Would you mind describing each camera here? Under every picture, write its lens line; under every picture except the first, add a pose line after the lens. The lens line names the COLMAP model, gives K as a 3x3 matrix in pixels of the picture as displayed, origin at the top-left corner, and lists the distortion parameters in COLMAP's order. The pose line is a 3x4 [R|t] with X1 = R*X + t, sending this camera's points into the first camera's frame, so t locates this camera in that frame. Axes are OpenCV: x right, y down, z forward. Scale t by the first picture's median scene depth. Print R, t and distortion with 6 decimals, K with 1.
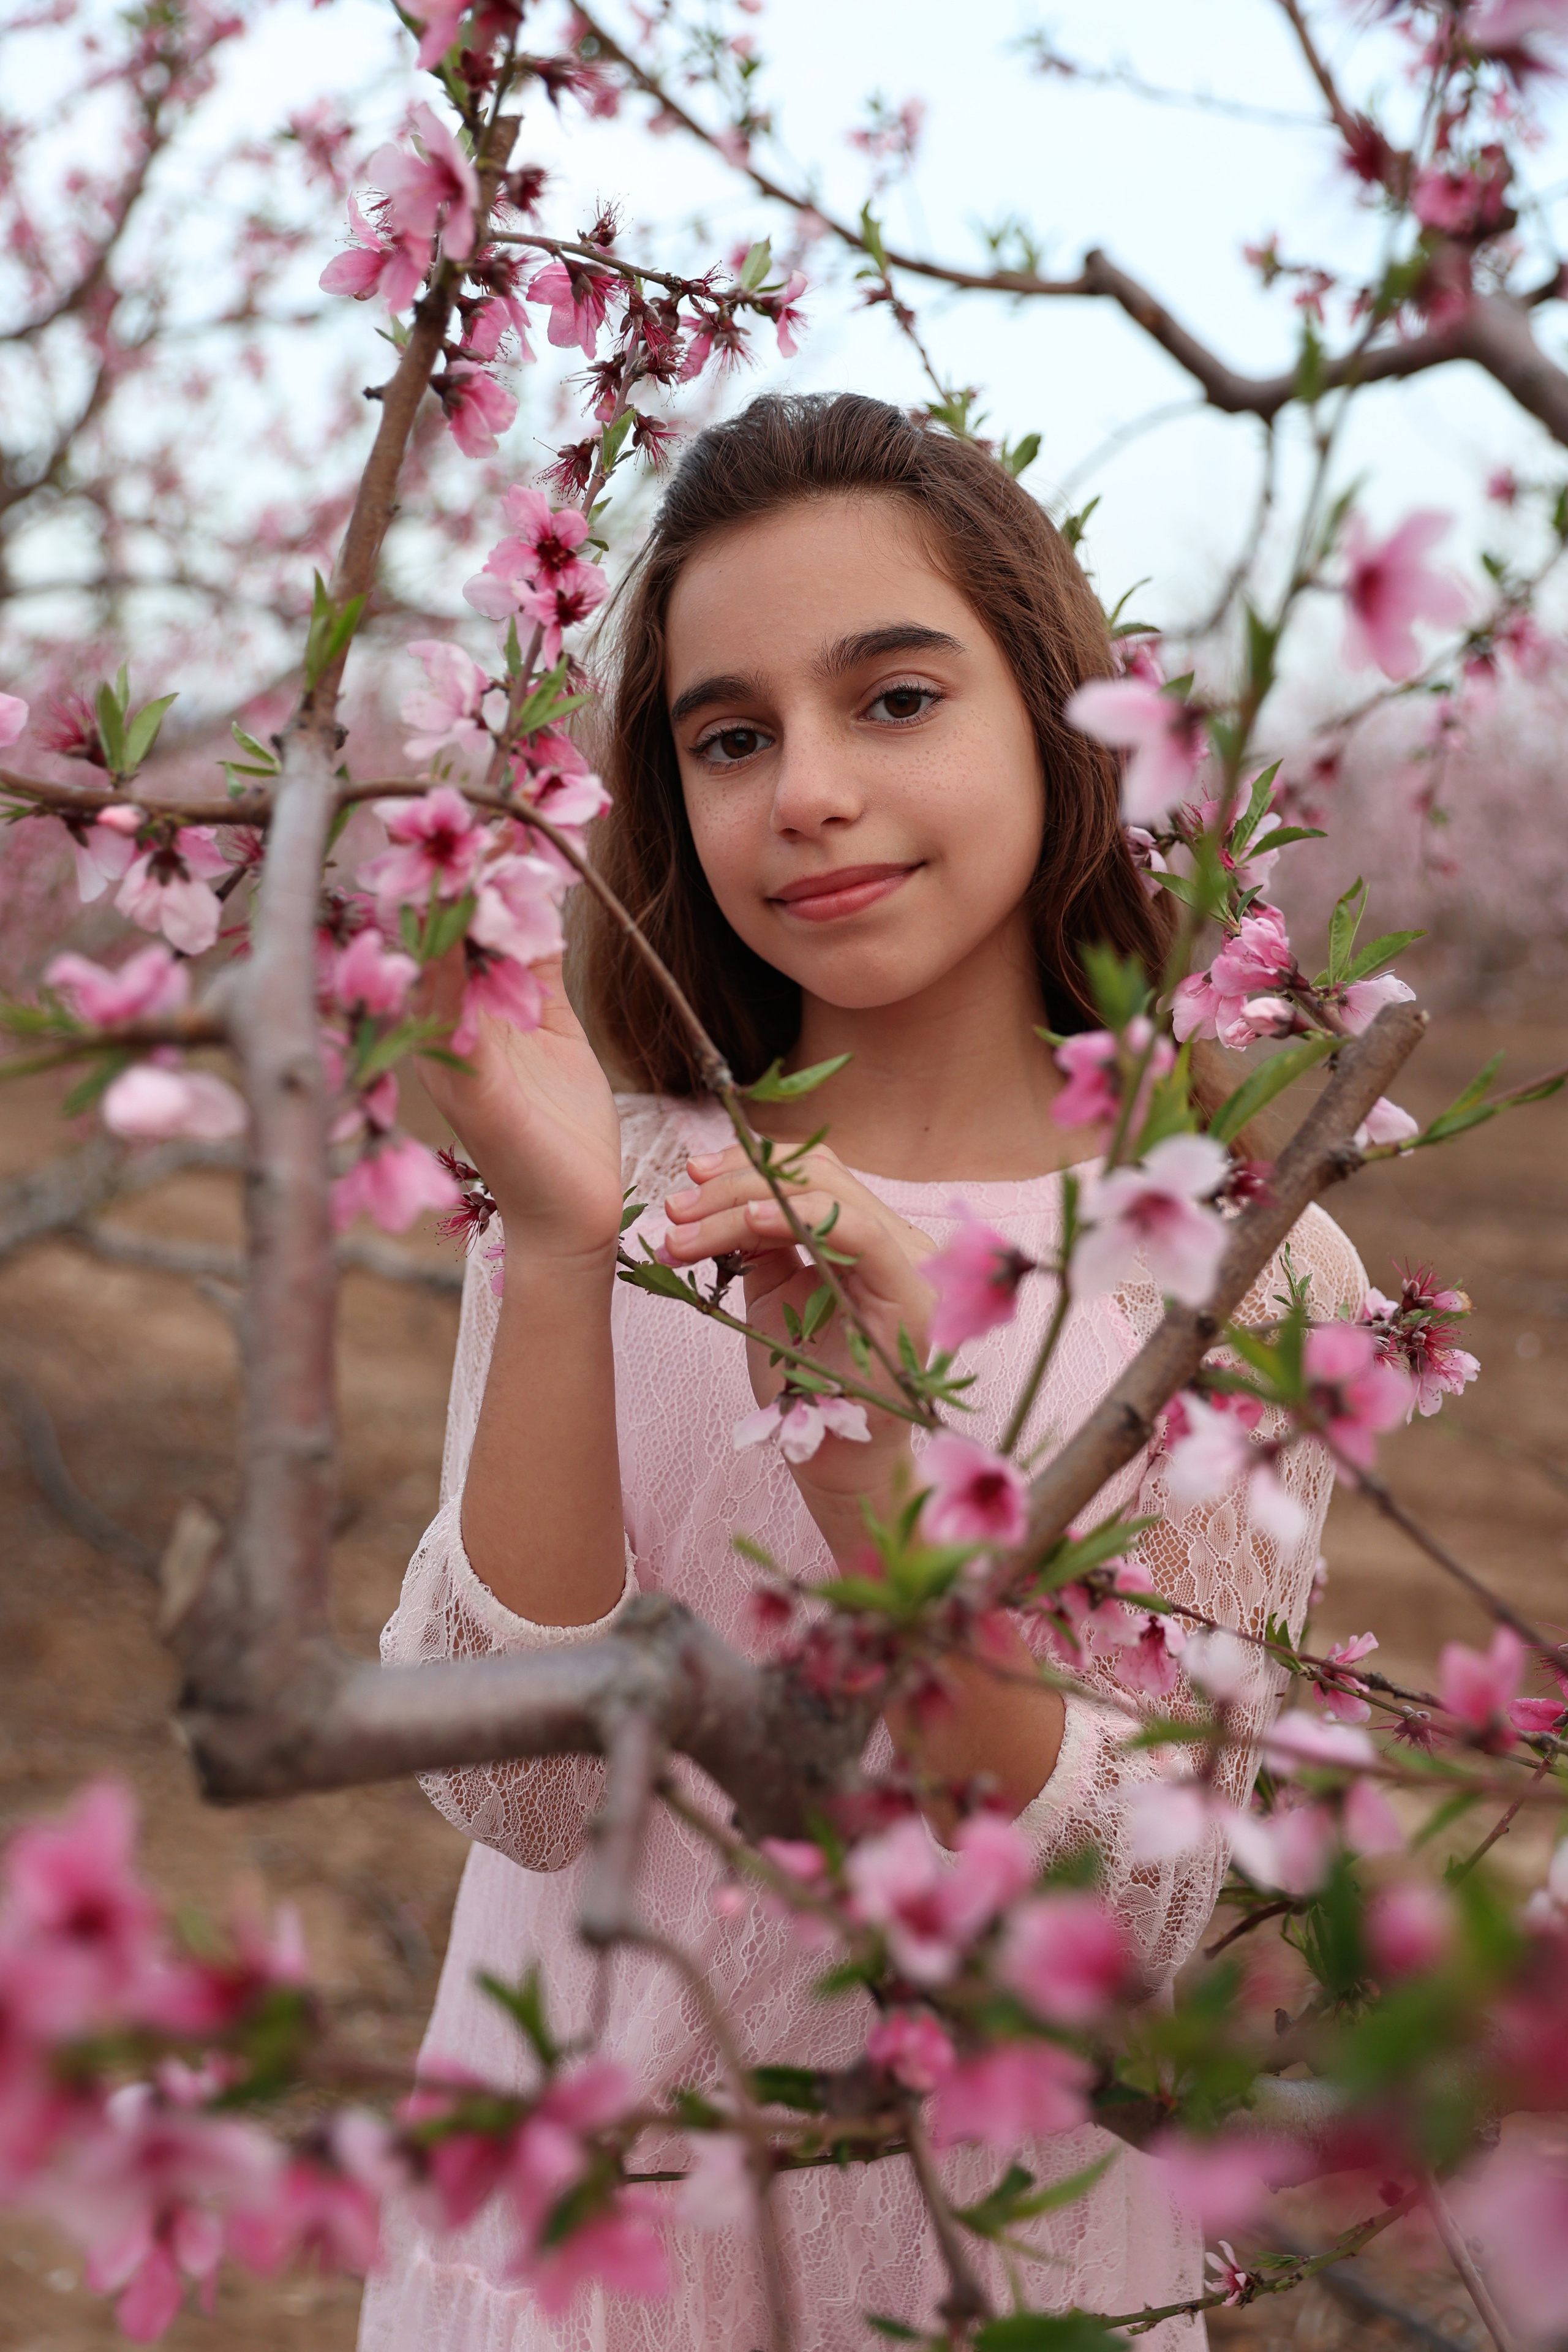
lens RADIAL K [[2557.7, 0, 784.0], [0, 2557.7, 1176.0], [0, 0, 1]] dist [0.009932, 0.056622]
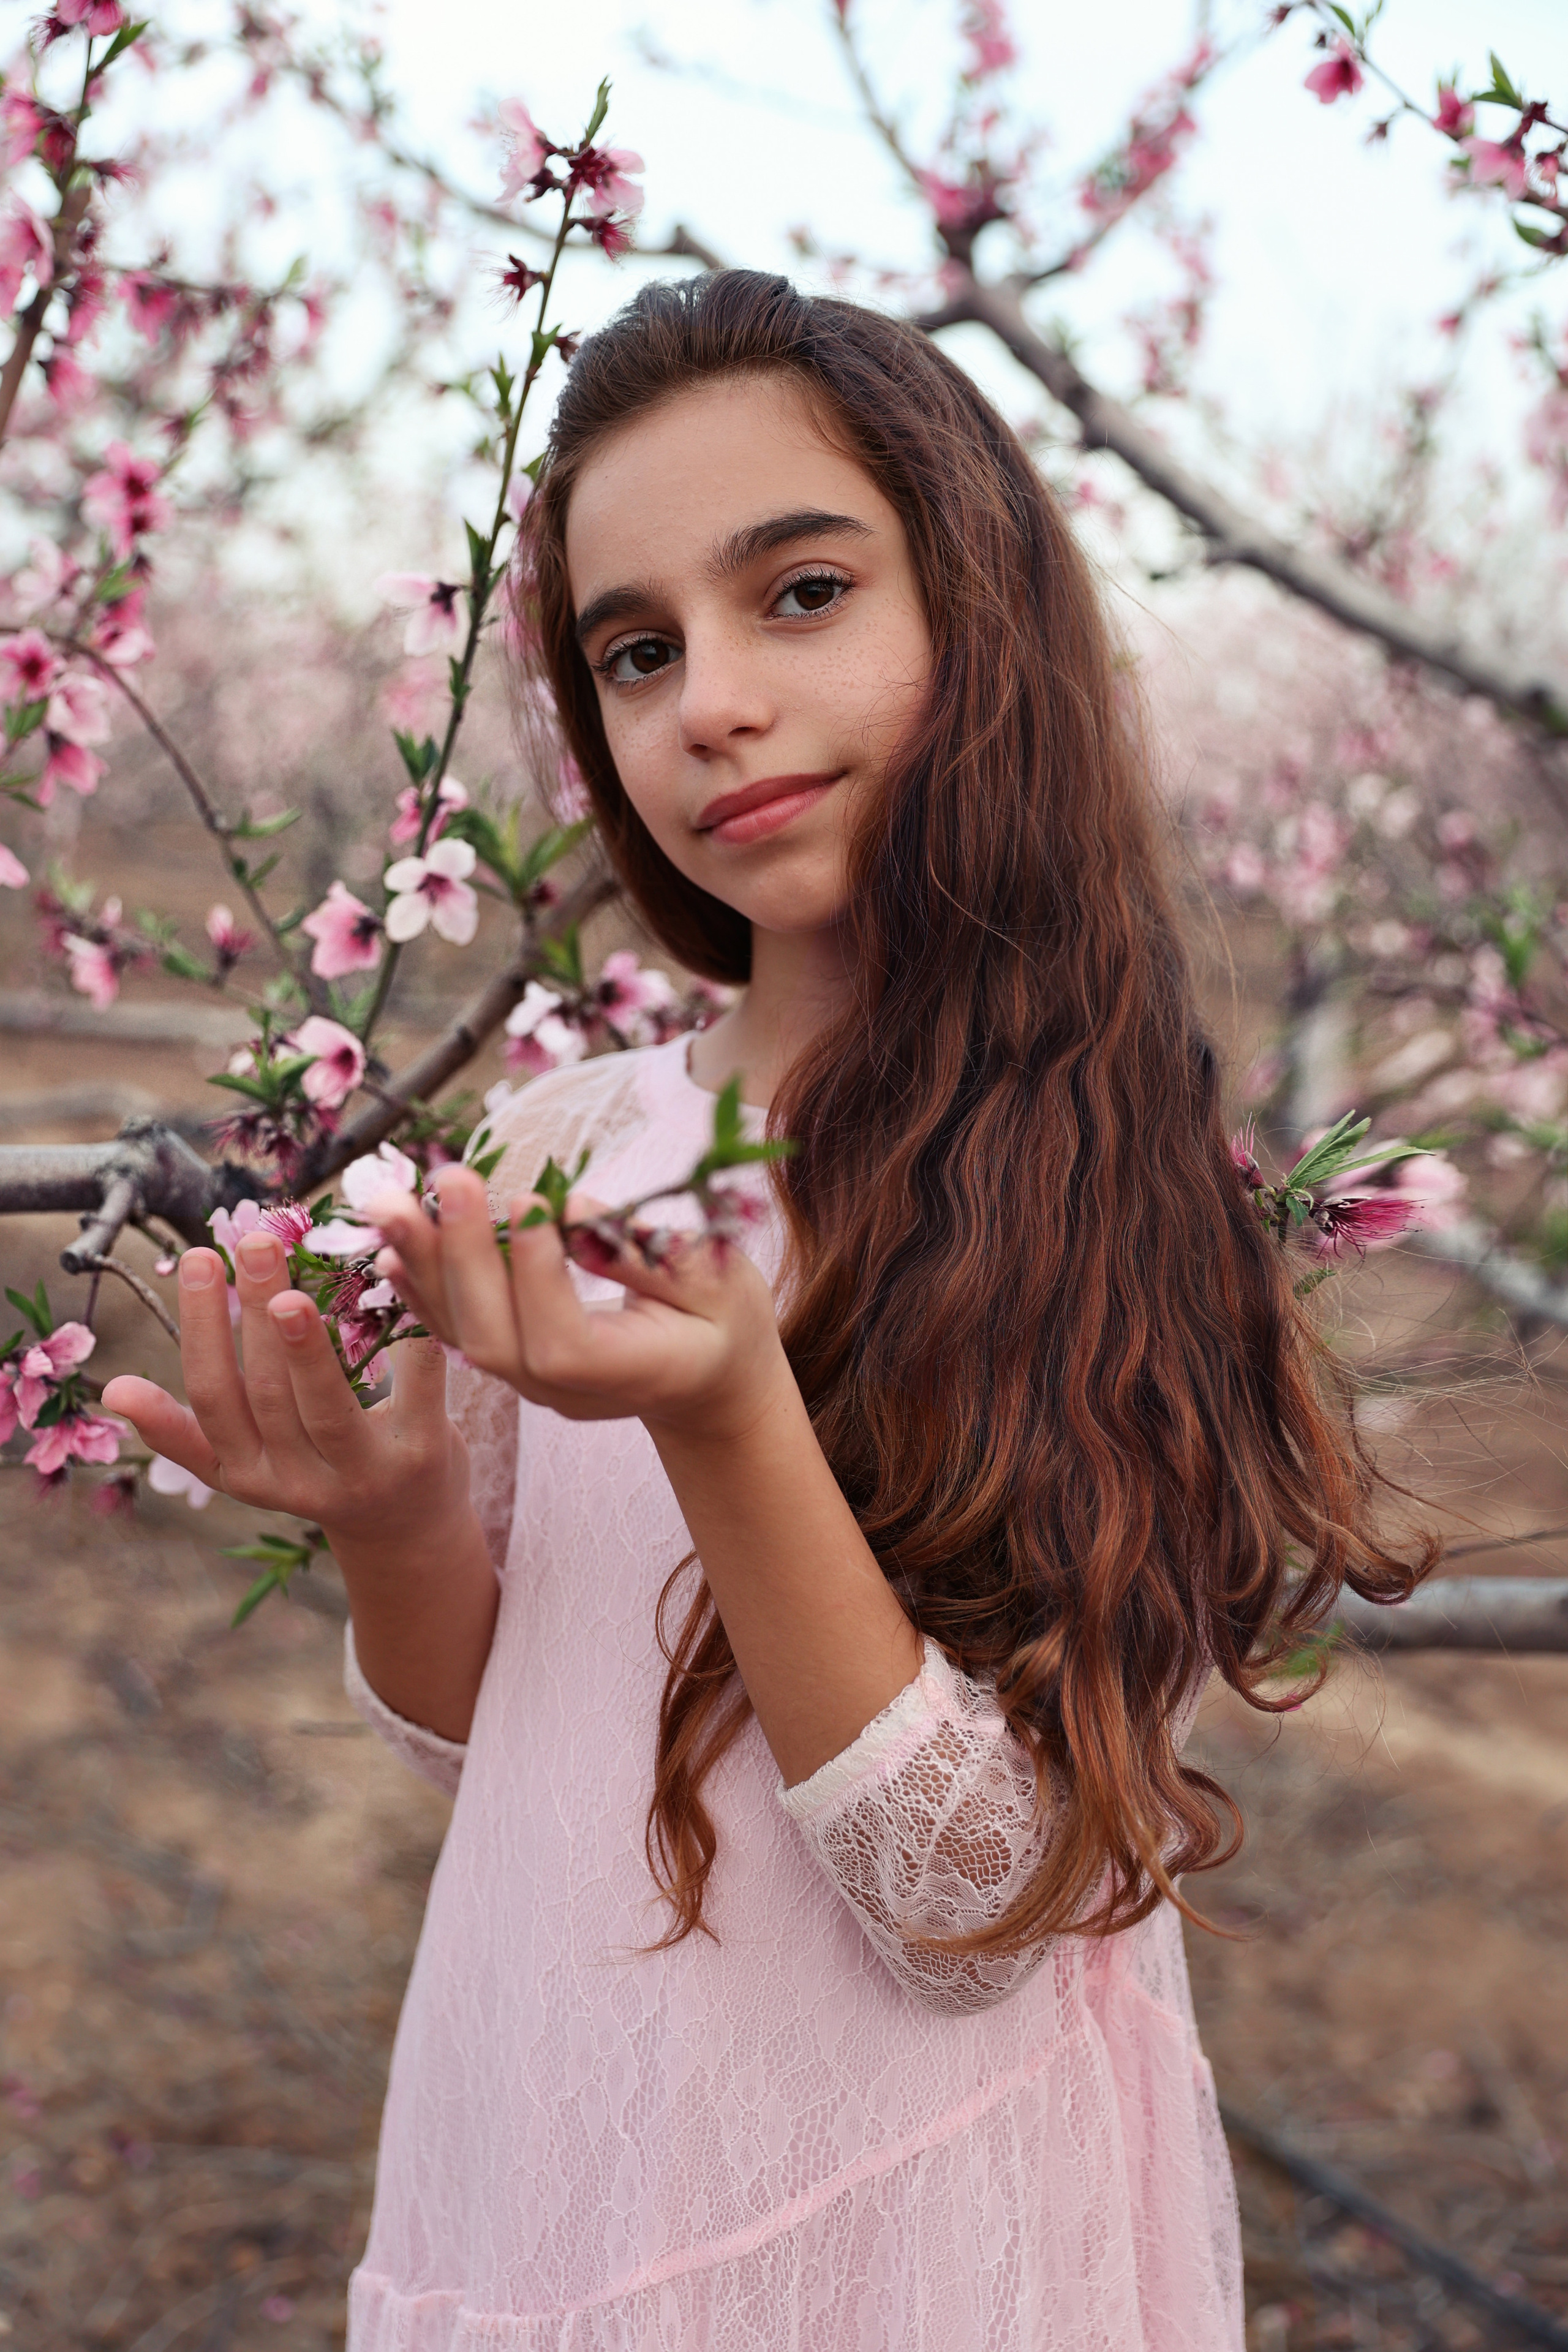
lens RADIAL K [[2556.7, 0, 754.7], [0, 2556.7, 1173.6], [0, 0, 1]] dist [0.027465, -0.014611]
pose [[0.996809, 0.010591, 0.079115, 0.182316], [-0.013277, 0.999351, 0.033496, 0.118024], [-0.078709, -0.034440, 0.996303, -0.585879]]
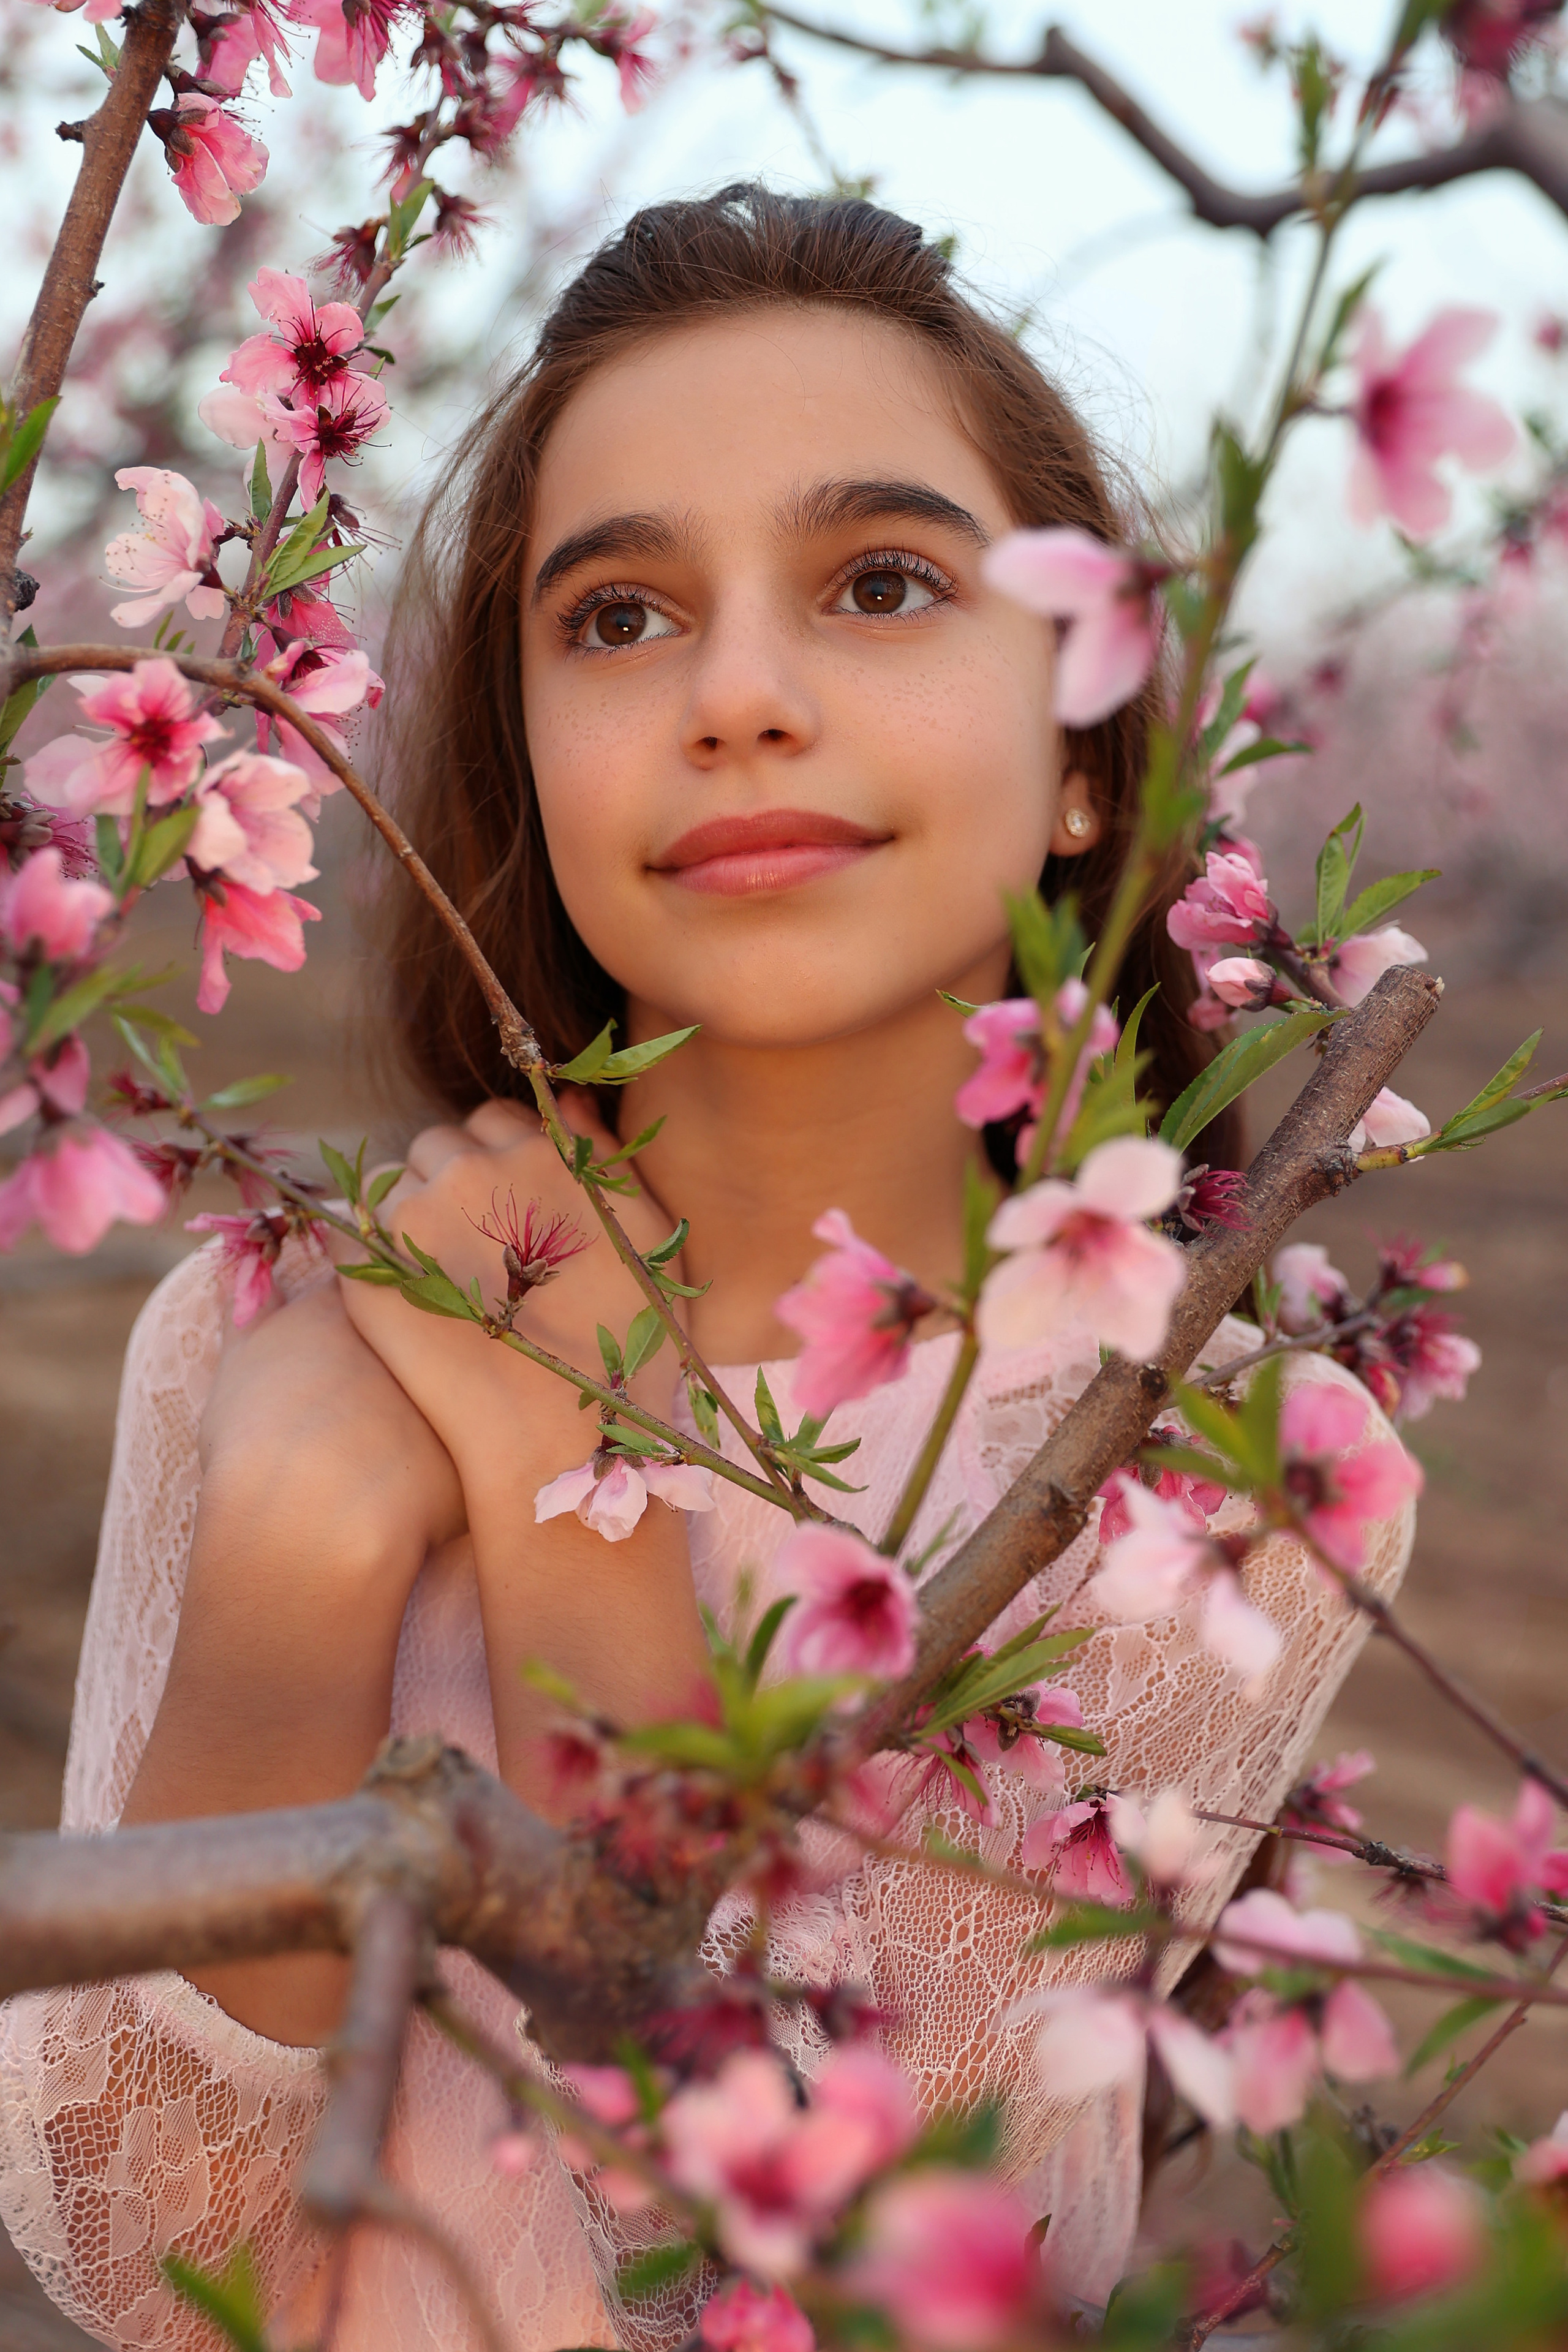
lens RADIAL K [[3125.8, 0, 840.1], [0, 3125.8, 1213.0], [0, 0, 1]] dist [-0.011980, 0.372844]
pose [[0.998310, 0.009831, 0.057276, 0.015645], [-0.010504, 0.999879, 0.011473, -0.002141], [-0.057156, -0.012055, 0.998292, 0.065102]]
